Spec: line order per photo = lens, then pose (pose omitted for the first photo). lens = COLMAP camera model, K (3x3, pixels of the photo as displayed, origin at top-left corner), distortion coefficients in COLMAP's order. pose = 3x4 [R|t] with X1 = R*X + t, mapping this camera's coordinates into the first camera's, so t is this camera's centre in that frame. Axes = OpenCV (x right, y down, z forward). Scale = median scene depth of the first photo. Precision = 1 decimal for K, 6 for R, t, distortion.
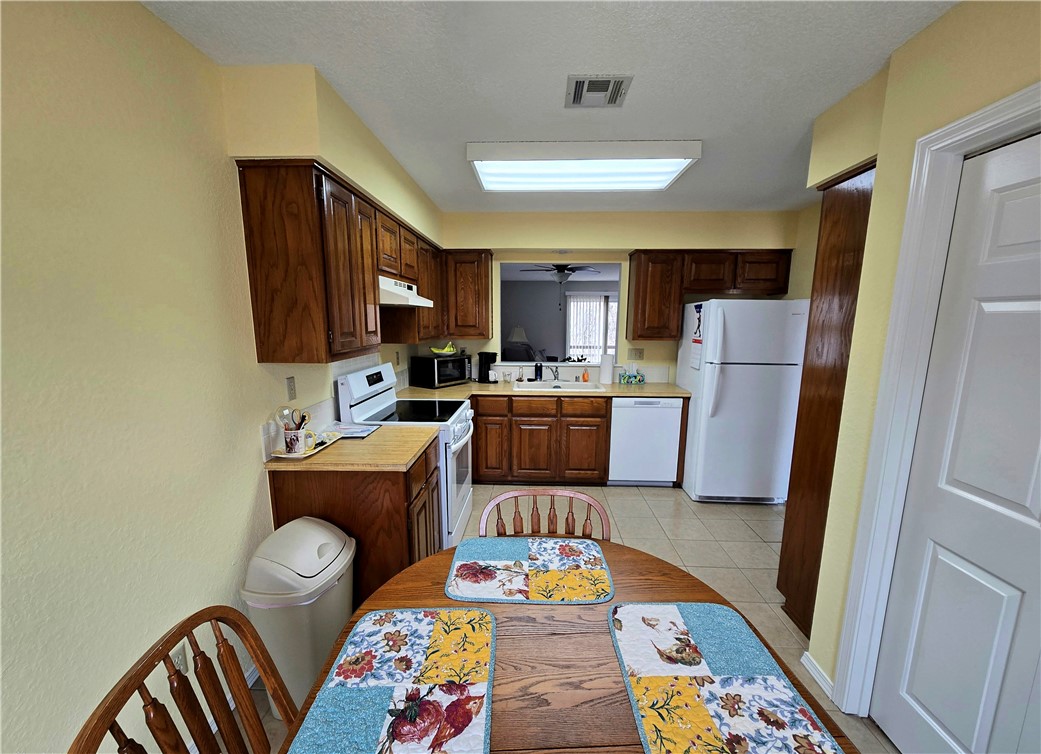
lens RADIAL K [[405.7, 0, 520.7], [0, 405.7, 386.1], [0, 0, 1]] dist [-0.001813, 0.000023]
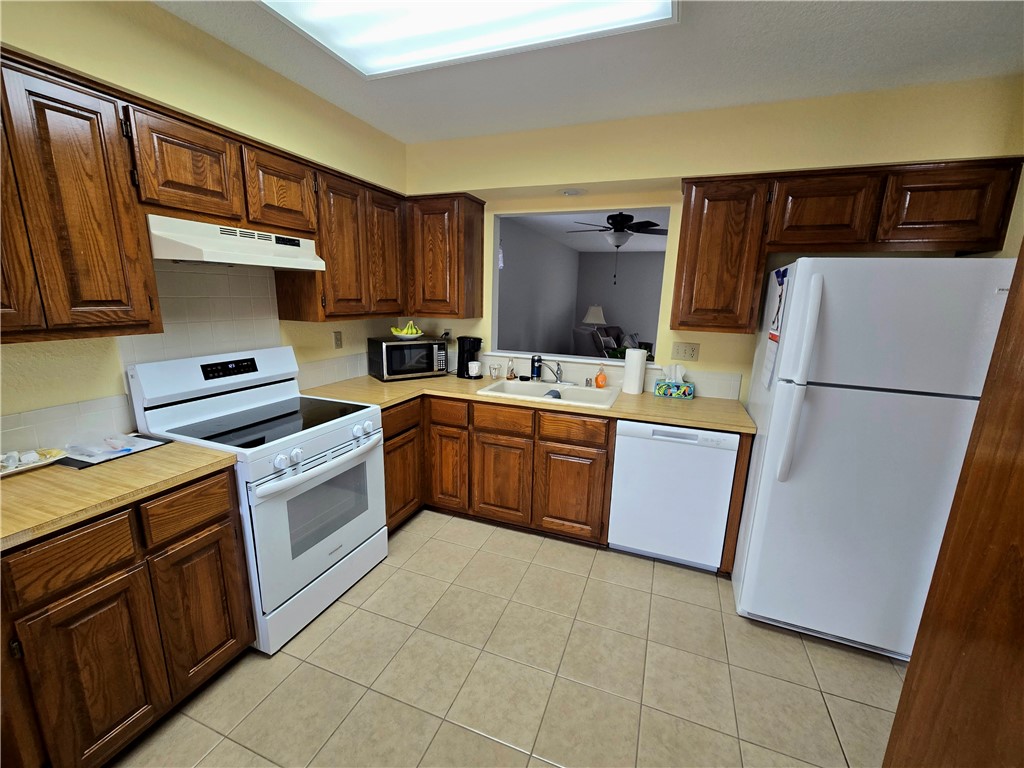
lens RADIAL K [[412.5, 0, 514.9], [0, 412.5, 382.4], [0, 0, 1]] dist [-0.001112, -0.000082]
pose [[0.950369, 0.083270, -0.299776, 0.254854], [-0.070858, 0.996127, 0.052061, -0.049996], [0.302950, -0.028236, 0.952588, 0.332292]]
